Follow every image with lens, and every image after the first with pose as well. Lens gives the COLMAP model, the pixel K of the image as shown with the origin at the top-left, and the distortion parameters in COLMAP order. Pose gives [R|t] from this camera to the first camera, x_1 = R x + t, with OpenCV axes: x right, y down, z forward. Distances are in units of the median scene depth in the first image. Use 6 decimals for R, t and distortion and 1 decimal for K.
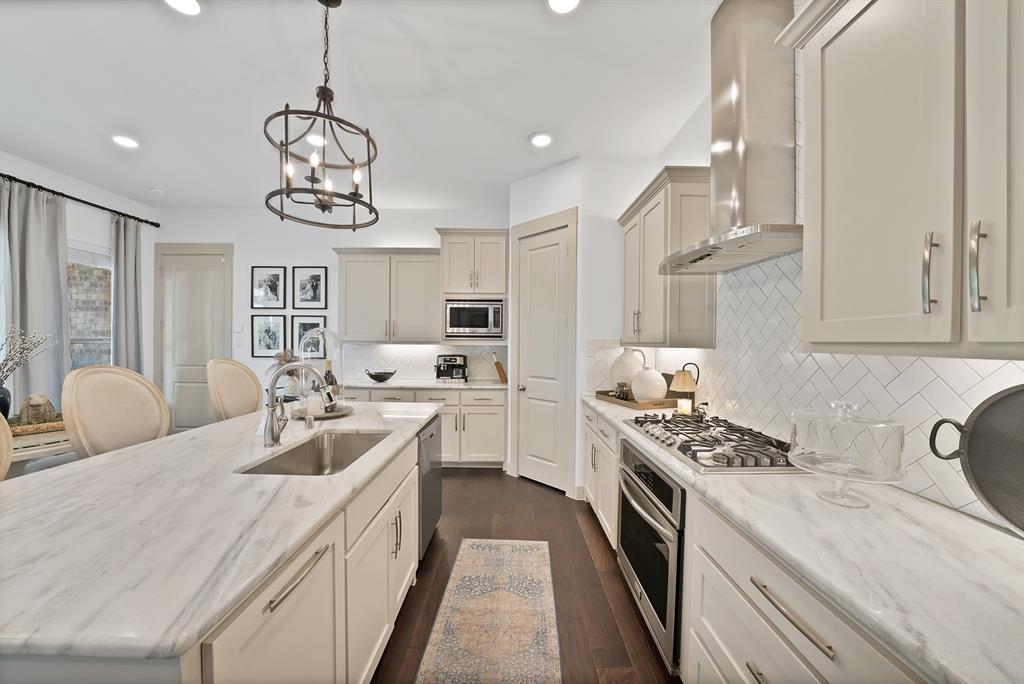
lens RADIAL K [[362.3, 0, 509.6], [0, 362.3, 345.9], [0, 0, 1]] dist [-0.020386, 0.001666]
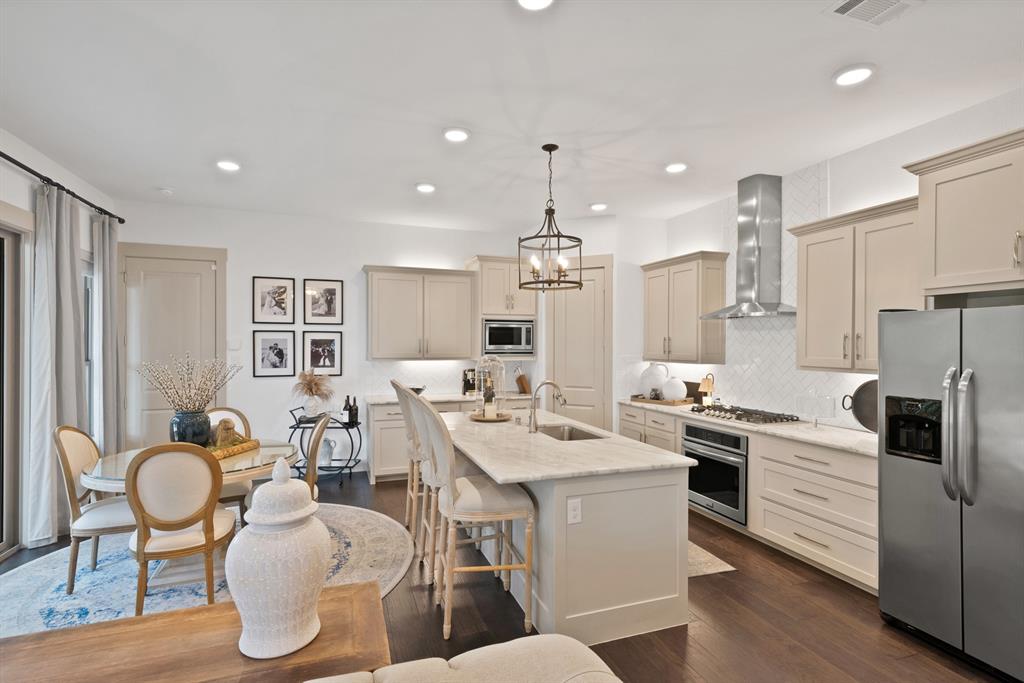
lens RADIAL K [[473.8, 0, 508.6], [0, 473.8, 347.6], [0, 0, 1]] dist [0.022019, -0.001536]
pose [[0.947228, -0.009547, 0.320418, -0.535985], [0.009757, 0.999952, 0.000950, -0.040869], [-0.320411, 0.002226, 0.947276, -0.368949]]
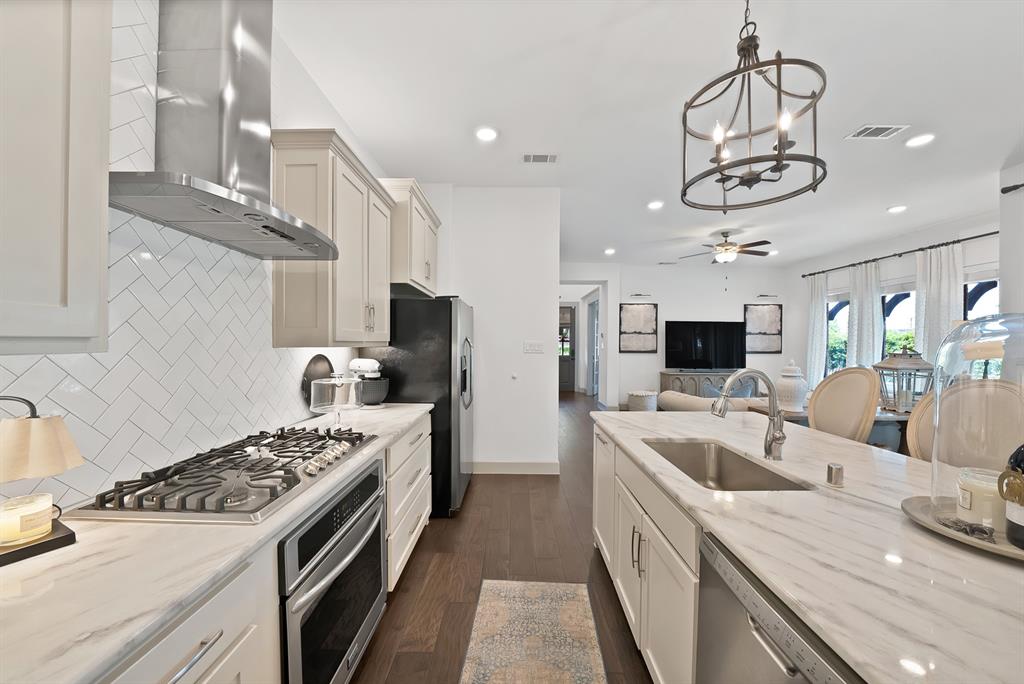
lens RADIAL K [[362.3, 0, 504.5], [0, 362.3, 347.2], [0, 0, 1]] dist [-0.020386, 0.001666]
pose [[-0.999002, -0.013750, 0.042485, -0.000028], [-0.012951, 0.999735, 0.019029, -0.006016], [-0.042736, 0.018459, -0.998916, 0.705135]]
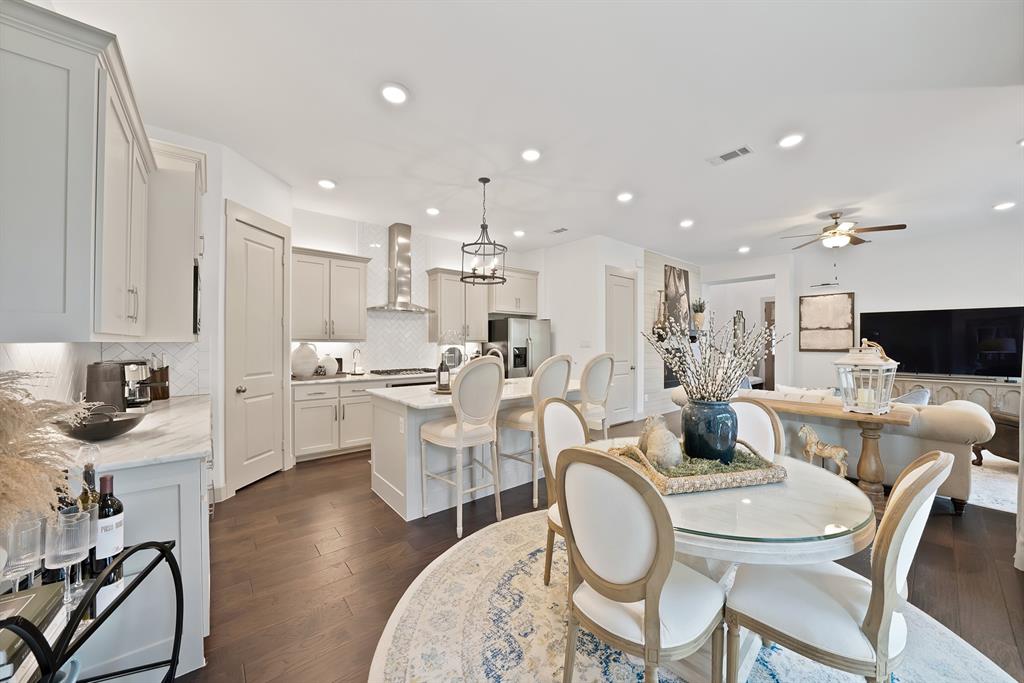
lens RADIAL K [[362.3, 0, 516.0], [0, 362.3, 342.9], [0, 0, 1]] dist [-0.020386, 0.001666]
pose [[-0.624374, -0.009538, 0.781067, -0.913681], [-0.000780, 0.999933, 0.011588, -0.007420], [-0.781125, 0.006626, -0.624339, 0.852517]]
